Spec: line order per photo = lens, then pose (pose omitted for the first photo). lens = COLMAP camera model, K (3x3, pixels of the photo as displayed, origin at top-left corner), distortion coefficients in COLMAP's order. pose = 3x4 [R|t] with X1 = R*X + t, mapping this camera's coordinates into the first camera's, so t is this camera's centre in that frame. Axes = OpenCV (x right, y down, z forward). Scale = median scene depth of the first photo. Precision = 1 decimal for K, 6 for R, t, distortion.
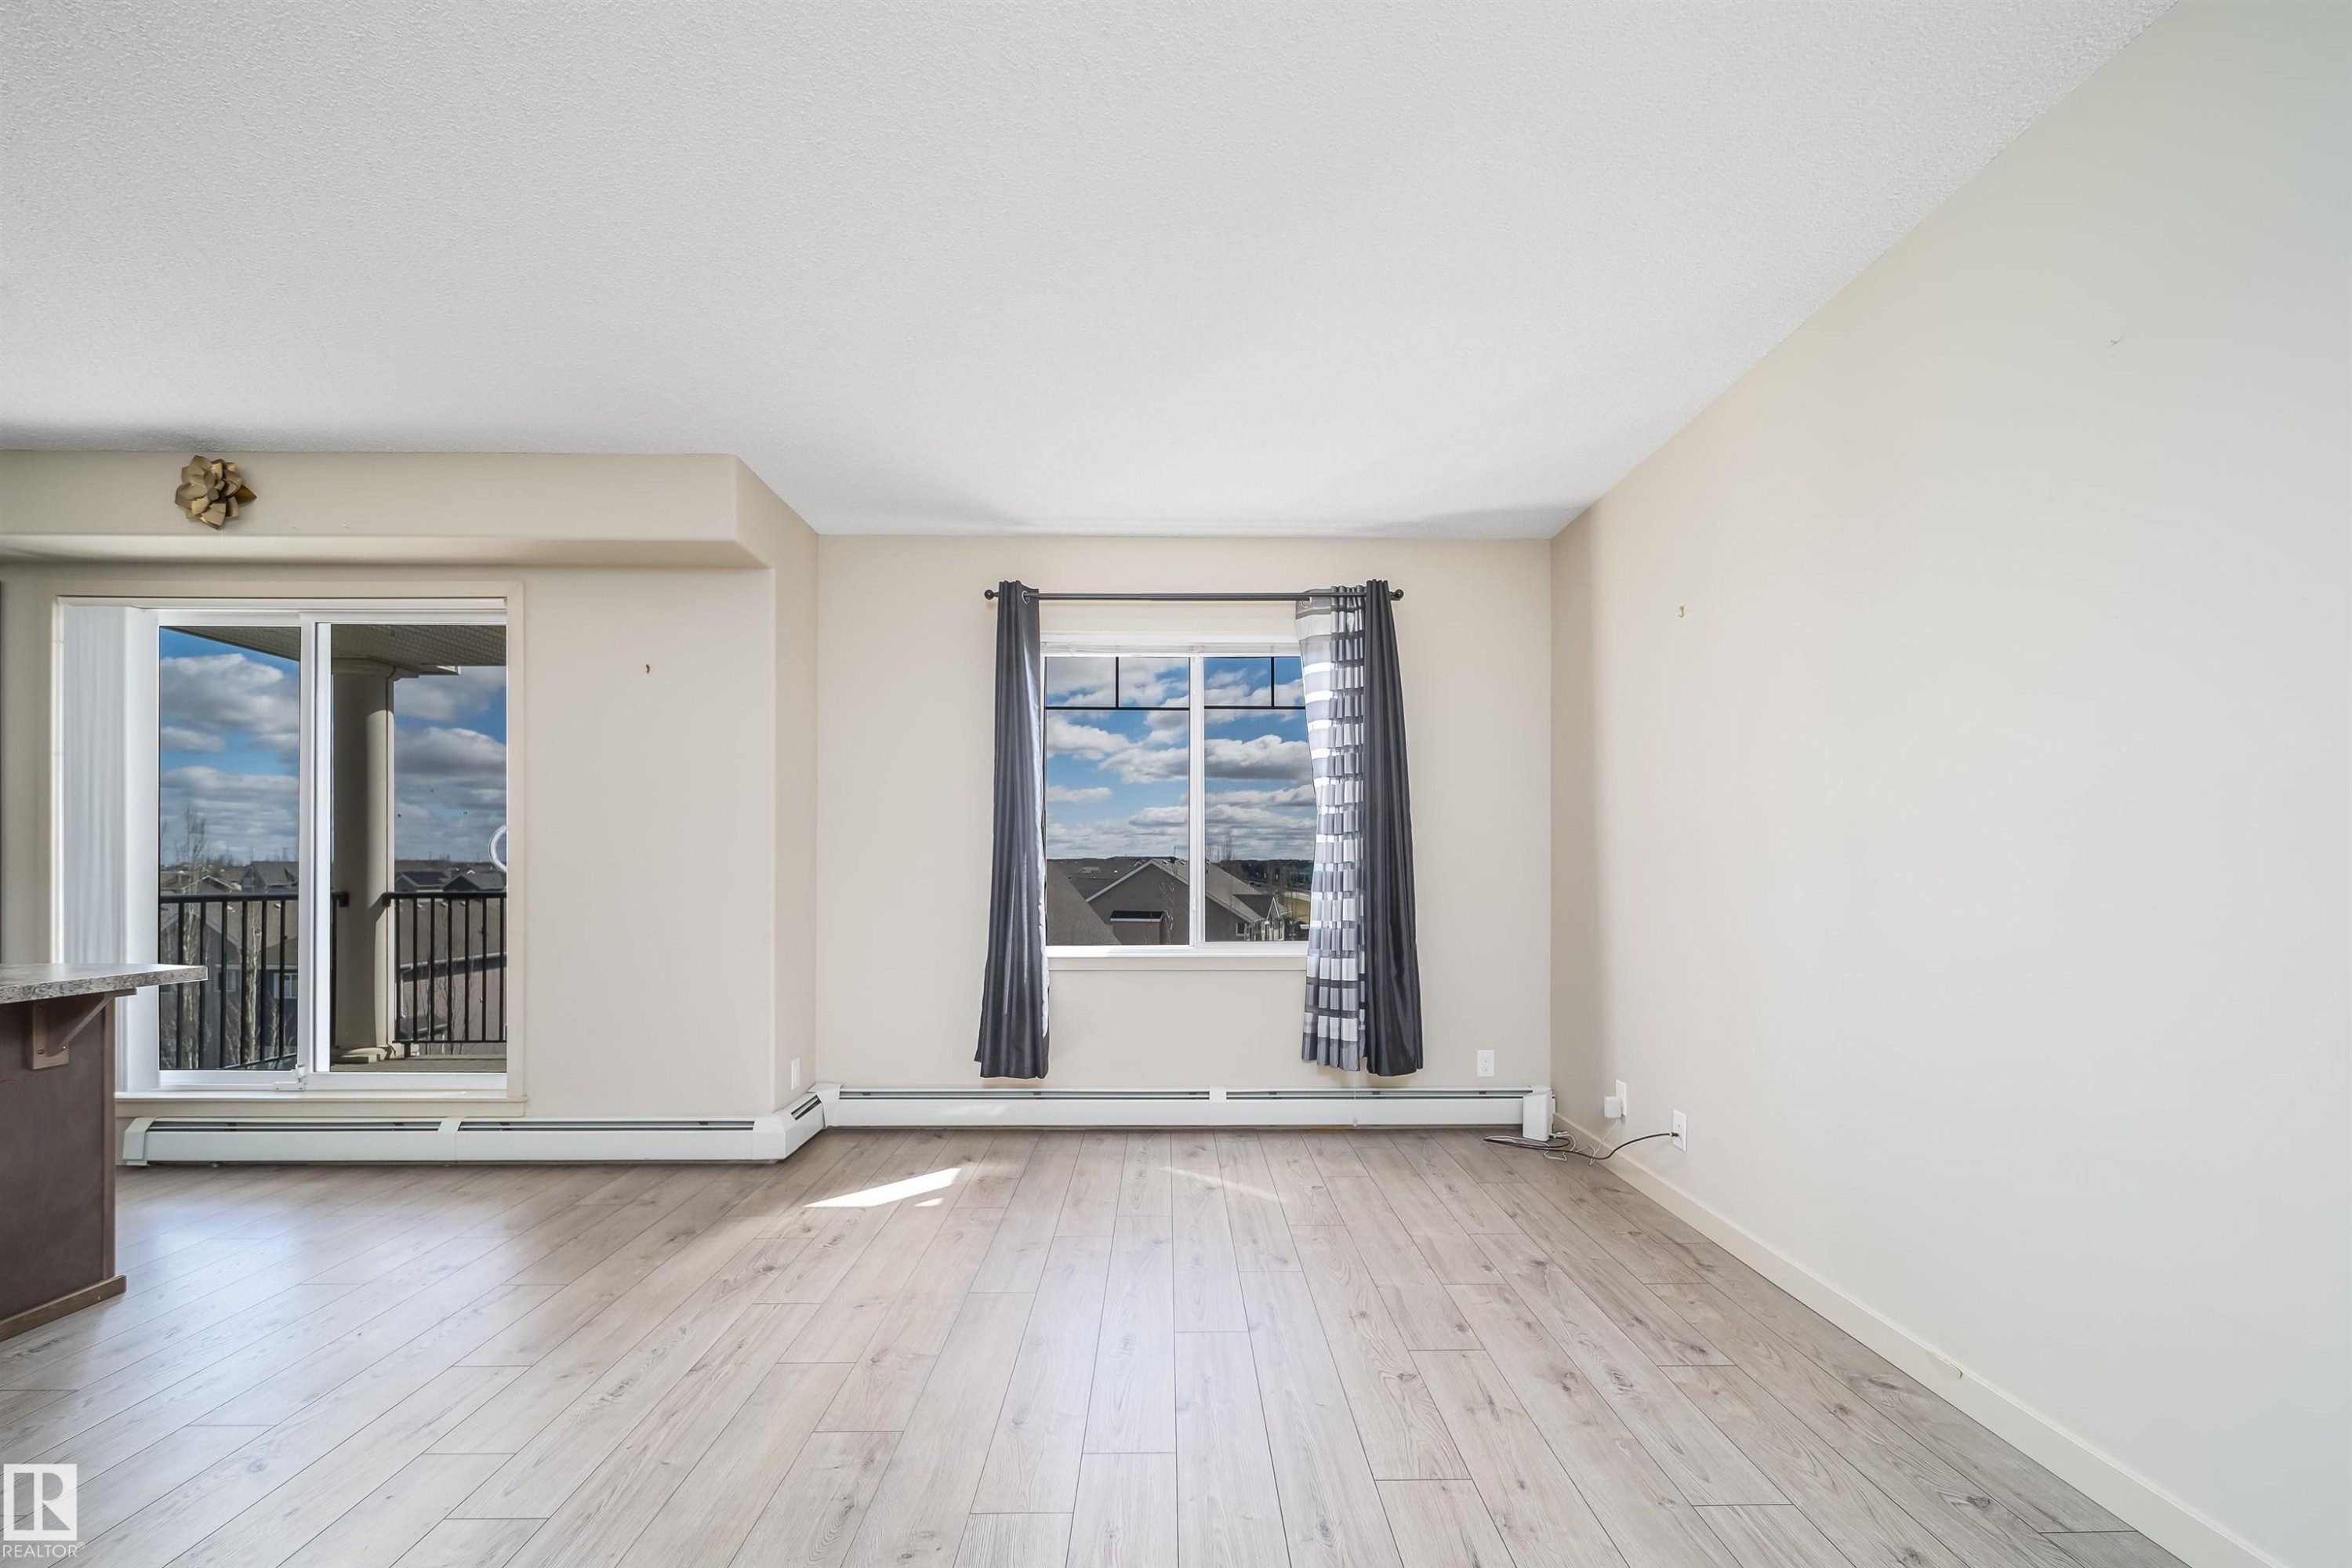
lens RADIAL K [[837.4, 0, 1118.8], [0, 837.4, 864.8], [0, 0, 1]] dist [0.001087, -0.000918]
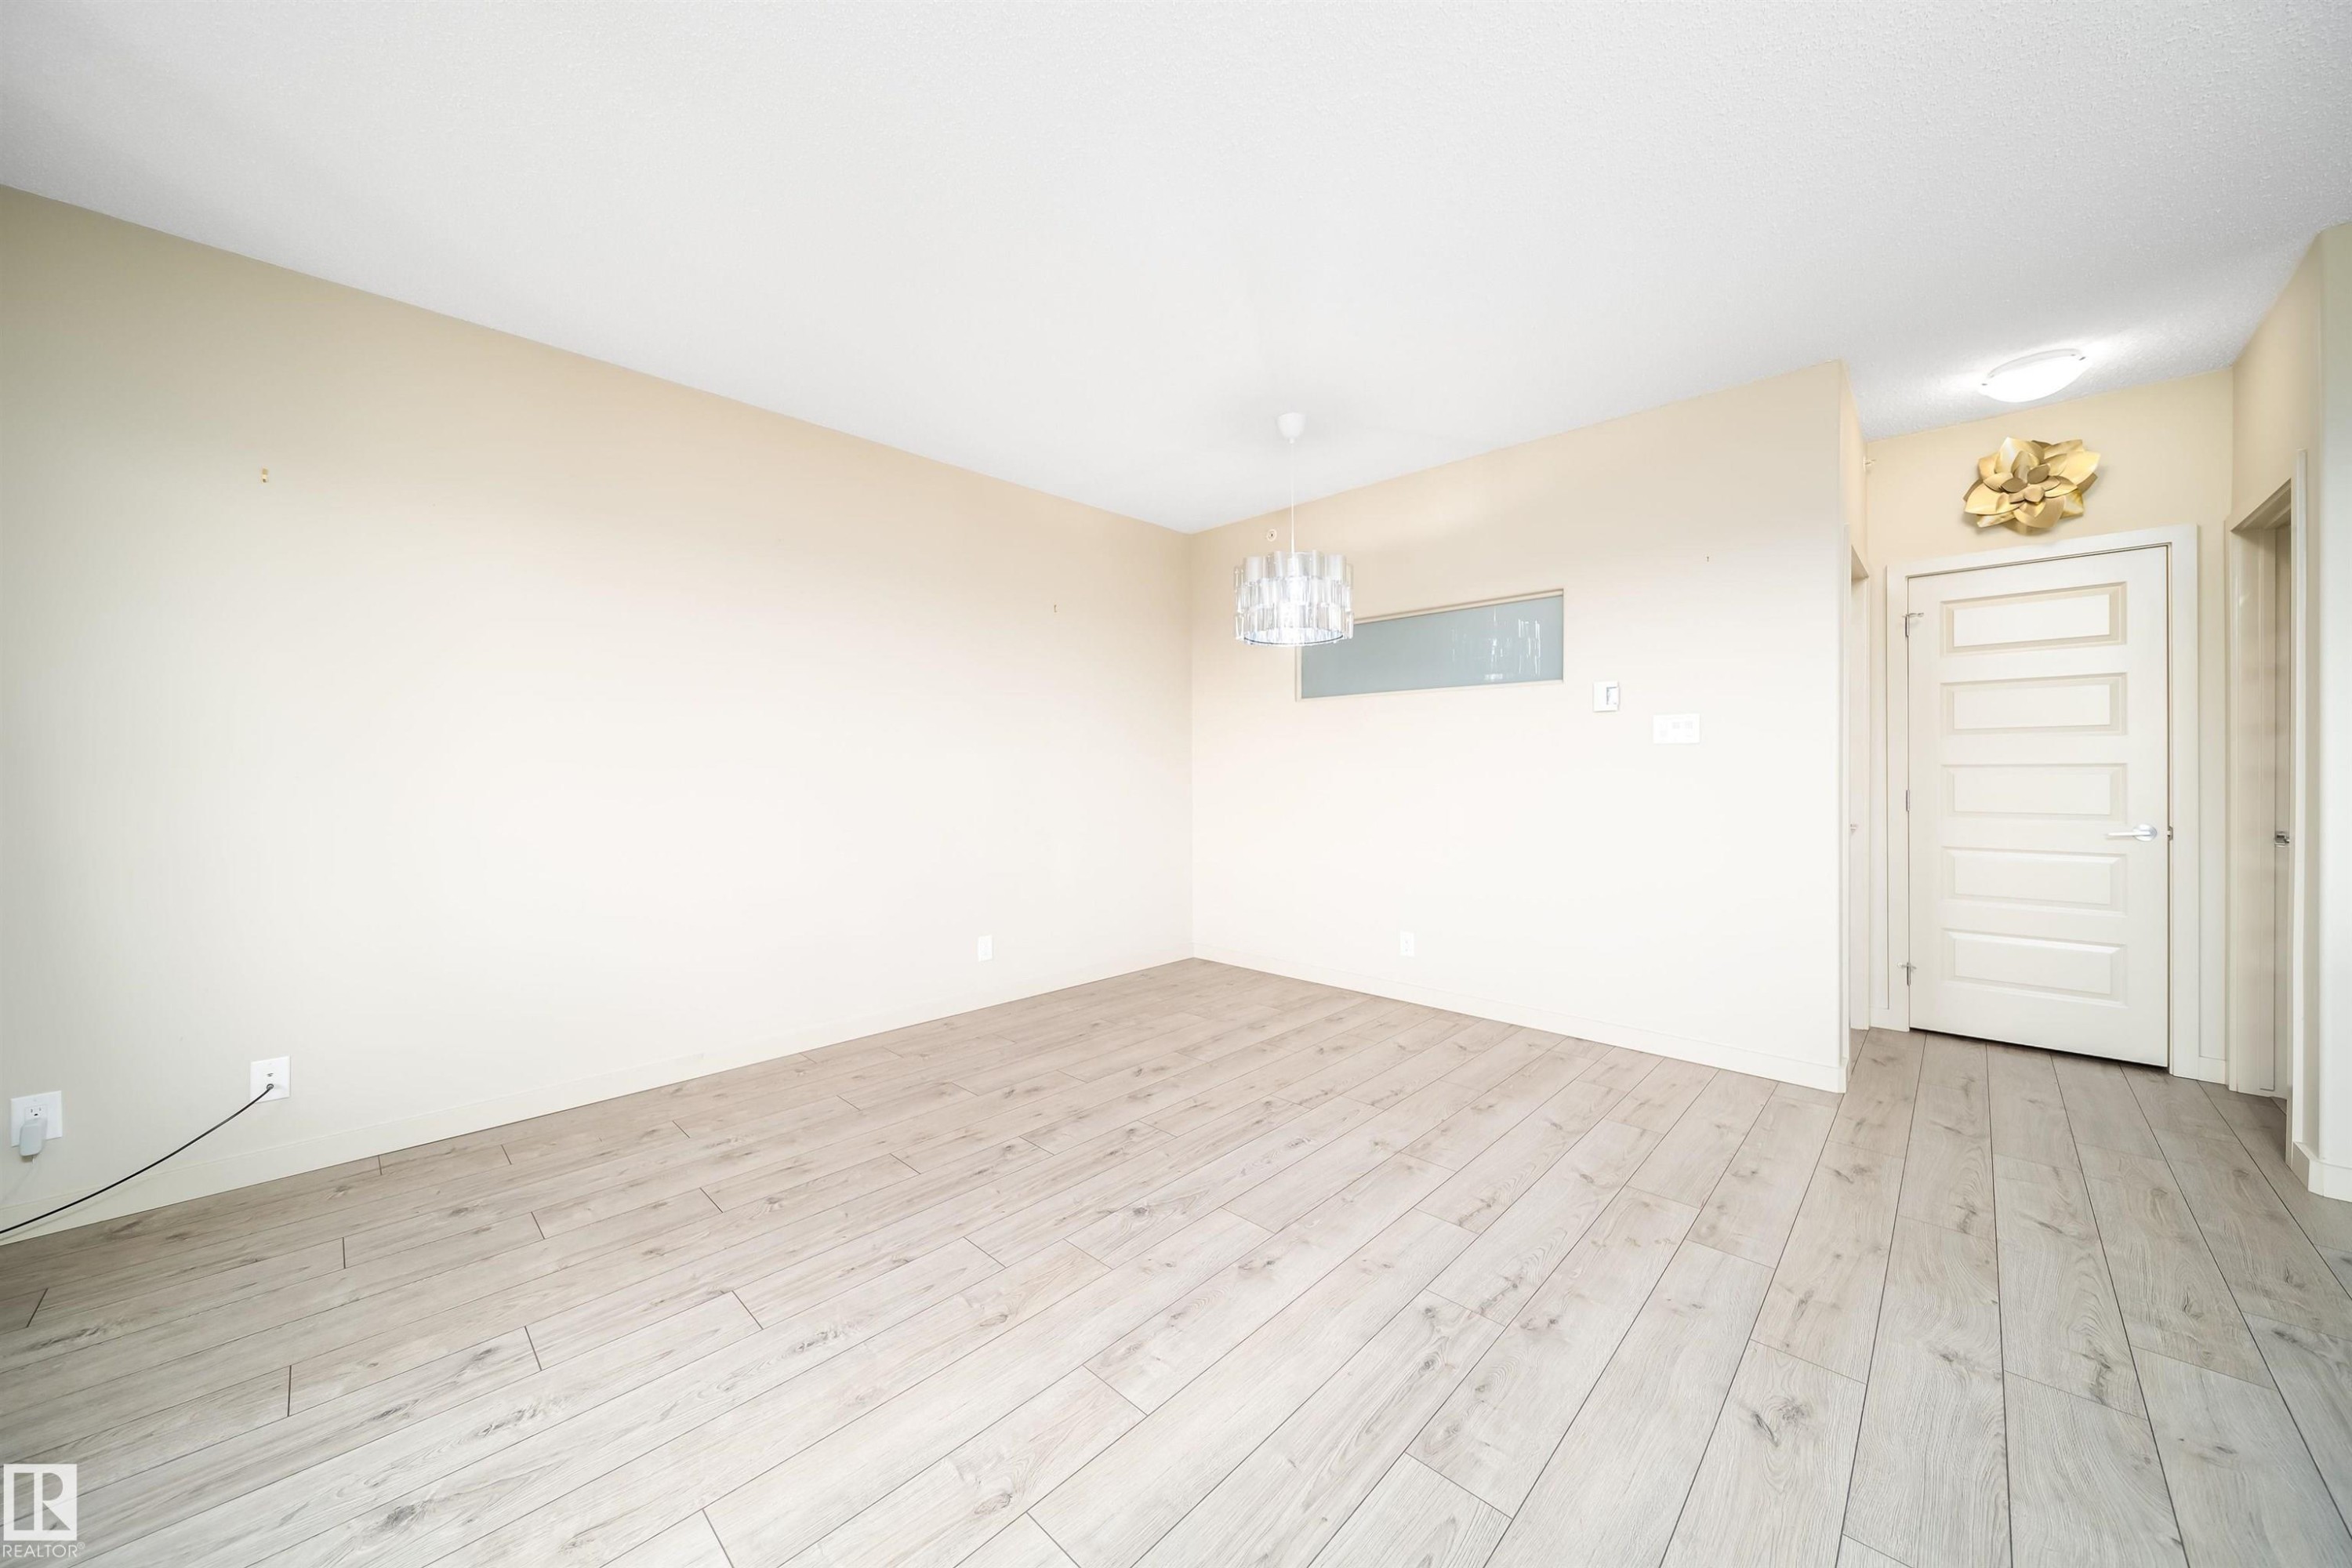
lens RADIAL K [[837.4, 0, 1184.1], [0, 837.4, 770.2], [0, 0, 1]] dist [0.001087, -0.000918]
pose [[-0.716913, 0.001861, 0.697160, -0.464066], [0.001585, 0.999998, -0.001040, 0.000522], [-0.697161, 0.000360, -0.716915, 0.739388]]
